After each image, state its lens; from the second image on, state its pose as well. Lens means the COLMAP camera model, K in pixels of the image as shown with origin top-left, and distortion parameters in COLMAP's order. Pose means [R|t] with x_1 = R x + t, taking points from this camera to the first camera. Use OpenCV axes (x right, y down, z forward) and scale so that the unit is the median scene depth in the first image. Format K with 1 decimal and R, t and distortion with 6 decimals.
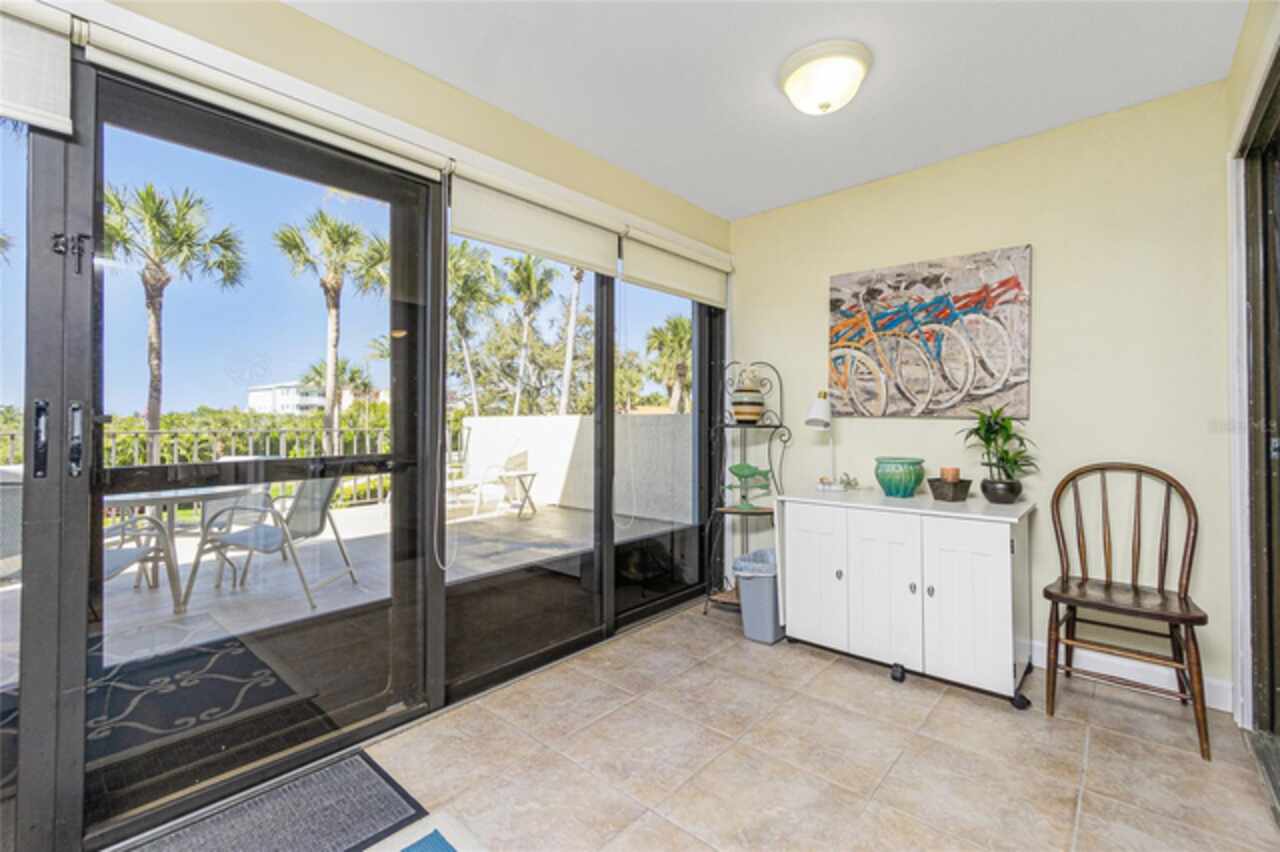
lens RADIAL K [[547.2, 0, 628.2], [0, 547.2, 414.3], [0, 0, 1]] dist [-0.002824, 0.000374]
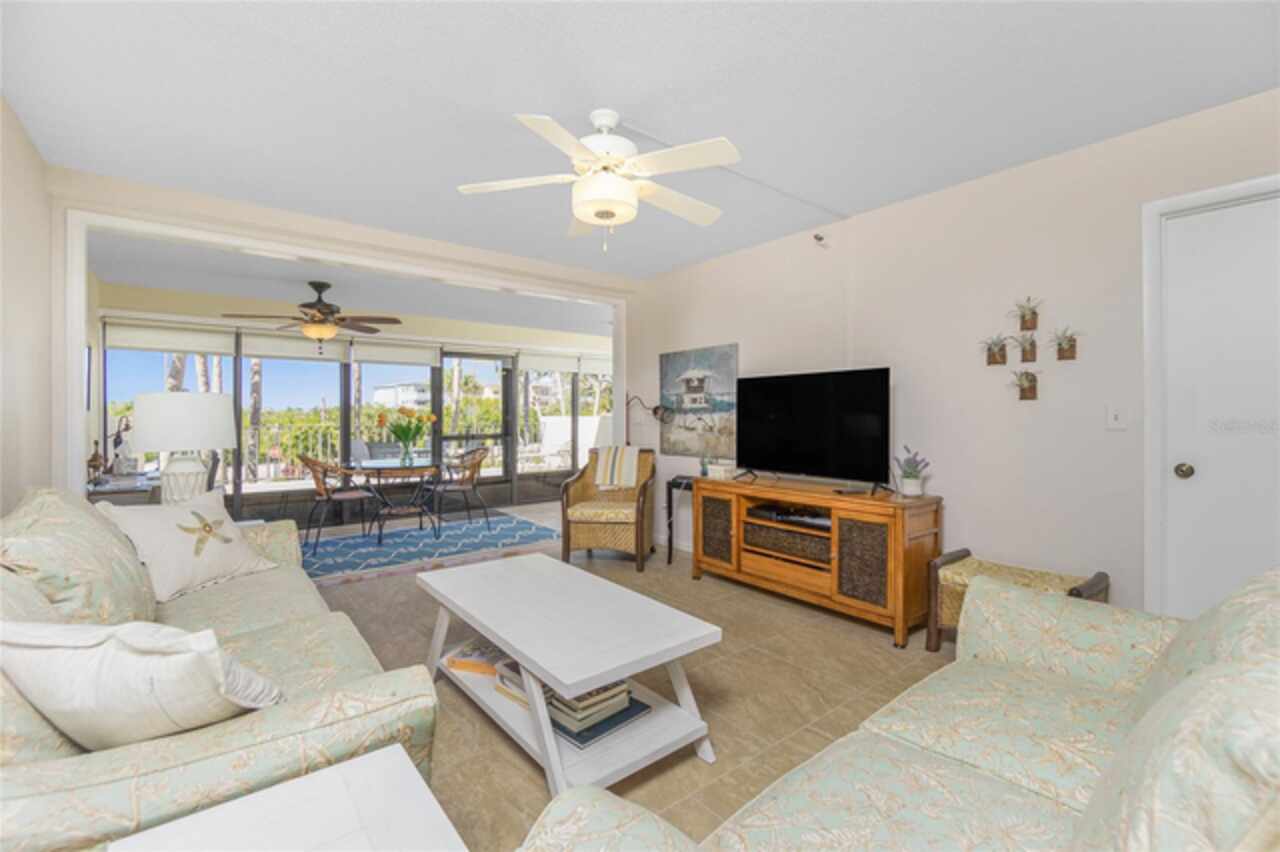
lens RADIAL K [[563.7, 0, 638.2], [0, 563.7, 417.0], [0, 0, 1]] dist [-0.001213, 0.000294]
pose [[0.987568, -0.002902, -0.157167, 0.050875], [0.006112, 0.999782, 0.019948, -0.005150], [0.157075, -0.020661, 0.987371, -0.123974]]
